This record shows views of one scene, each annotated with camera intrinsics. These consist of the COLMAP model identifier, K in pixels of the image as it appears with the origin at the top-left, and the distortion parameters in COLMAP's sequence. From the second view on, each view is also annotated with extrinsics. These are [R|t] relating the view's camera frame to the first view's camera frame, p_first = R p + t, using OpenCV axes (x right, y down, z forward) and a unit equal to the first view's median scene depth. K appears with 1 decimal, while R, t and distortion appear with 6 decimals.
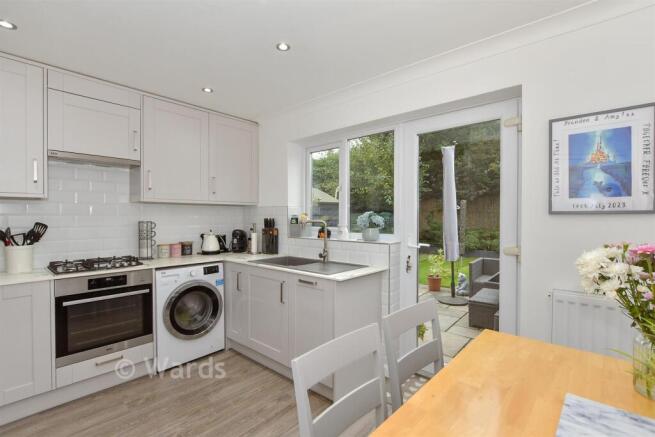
lens RADIAL K [[310.2, 0, 327.5], [0, 310.2, 218.5], [0, 0, 1]] dist [-0.001295, 0.000153]
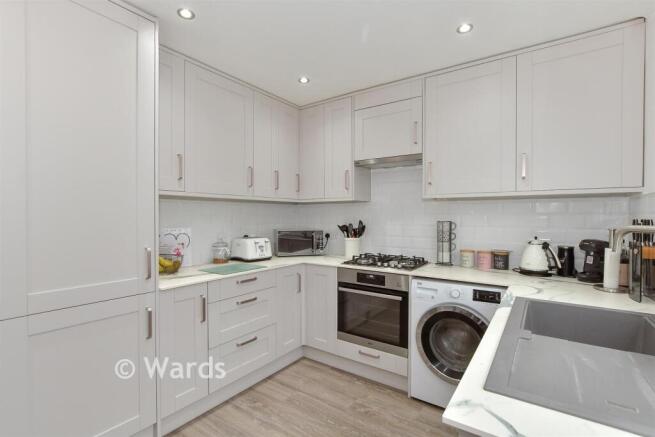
lens RADIAL K [[310.2, 0, 327.5], [0, 310.2, 218.5], [0, 0, 1]] dist [-0.001295, 0.000153]
pose [[0.103069, 0.012767, -0.994592, 0.278235], [-0.002689, 0.999918, 0.012557, -0.009064], [0.994671, 0.001380, 0.103095, 0.673550]]
